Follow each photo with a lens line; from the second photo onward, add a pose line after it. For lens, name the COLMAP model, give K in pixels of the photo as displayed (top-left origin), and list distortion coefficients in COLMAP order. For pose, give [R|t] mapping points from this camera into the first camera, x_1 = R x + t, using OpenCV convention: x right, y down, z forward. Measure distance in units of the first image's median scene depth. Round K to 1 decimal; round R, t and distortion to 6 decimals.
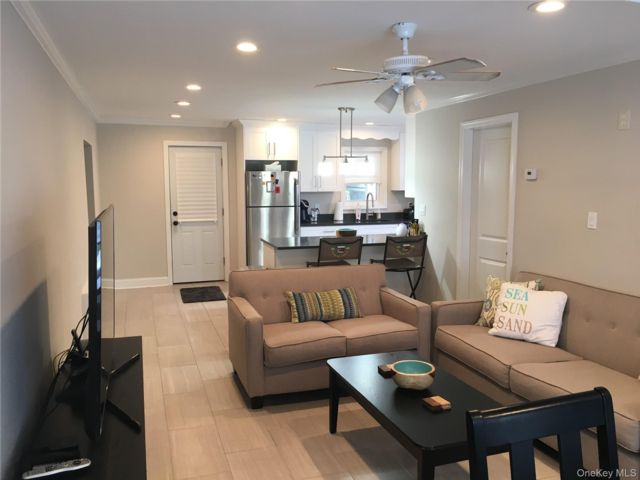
lens RADIAL K [[545.5, 0, 321.6], [0, 545.5, 238.4], [0, 0, 1]] dist [0.072752, -0.001942]
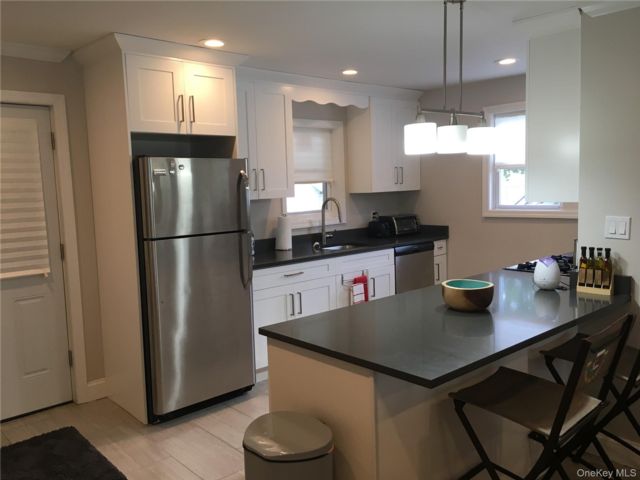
lens RADIAL K [[545.5, 0, 321.6], [0, 545.5, 238.4], [0, 0, 1]] dist [0.072752, -0.001942]
pose [[0.912784, -0.067584, 0.402813, -0.183789], [0.071542, 0.997424, 0.005233, -0.050878], [-0.402129, 0.024042, 0.915268, 0.540373]]
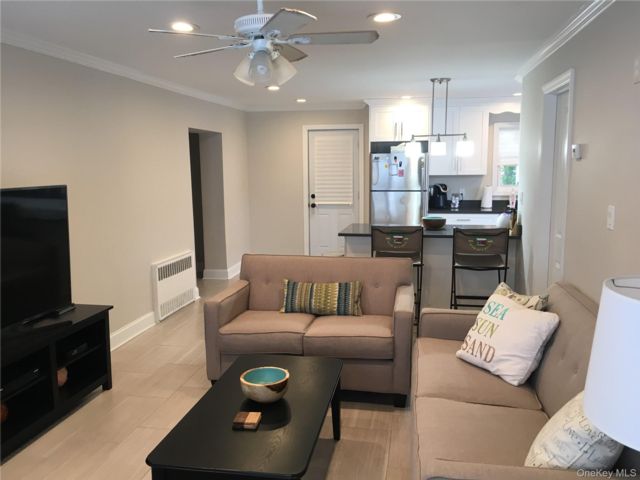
lens RADIAL K [[545.5, 0, 321.6], [0, 545.5, 238.4], [0, 0, 1]] dist [0.072752, -0.001942]
pose [[0.879847, 0.059478, -0.471520, 0.249984], [-0.045691, 0.998128, 0.040647, -0.008858], [0.473055, -0.014219, 0.880918, 0.108230]]
